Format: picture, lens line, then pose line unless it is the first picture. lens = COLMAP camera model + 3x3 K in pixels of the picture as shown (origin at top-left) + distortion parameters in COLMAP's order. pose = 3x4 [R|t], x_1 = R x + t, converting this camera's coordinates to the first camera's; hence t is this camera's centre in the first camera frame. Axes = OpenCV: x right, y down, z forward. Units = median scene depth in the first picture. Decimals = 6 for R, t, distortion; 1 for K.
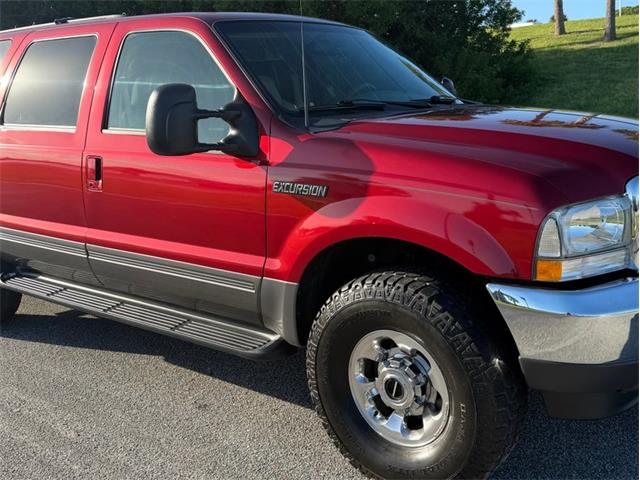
lens RADIAL K [[711.1, 0, 317.2], [0, 711.1, 197.3], [0, 0, 1]] dist [0.001554, 0.000000]
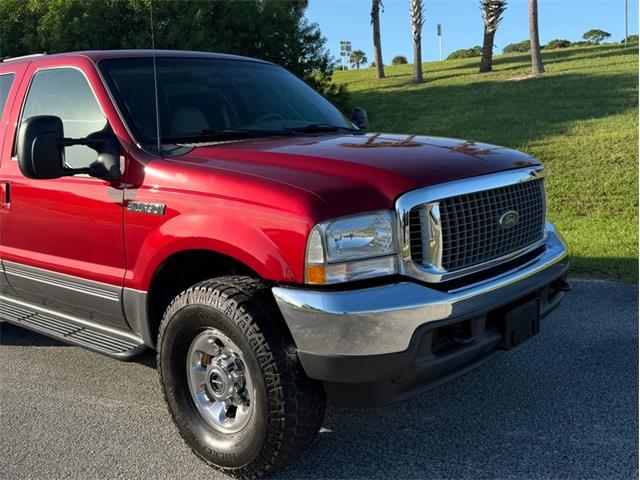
lens RADIAL K [[712.4, 0, 333.7], [0, 712.4, 213.2], [0, 0, 1]] dist [0.081312, 0.000000]
pose [[0.997224, -0.007435, -0.074093, 0.341003], [0.006161, 0.999829, -0.017419, 0.018464], [0.074210, 0.016915, 0.997099, -0.108232]]
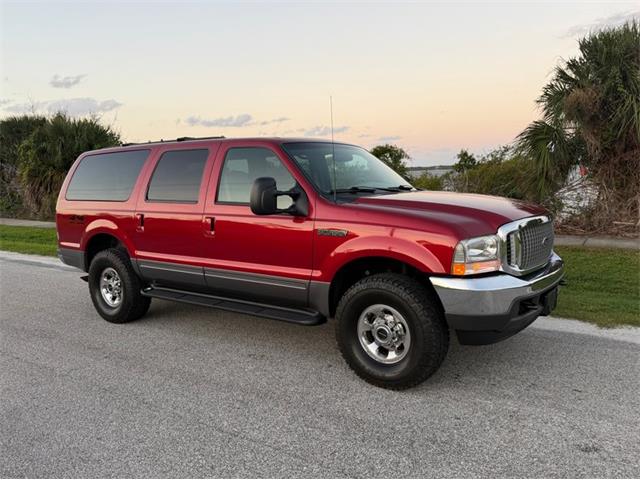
lens RADIAL K [[548.9, 0, 317.6], [0, 548.9, 244.9], [0, 0, 1]] dist [0.005969, -0.019909]
pose [[0.999647, 0.006015, 0.025898, -0.096660], [-0.005135, 0.999412, -0.033910, 0.067531], [-0.026086, 0.033765, 0.999089, -0.445767]]
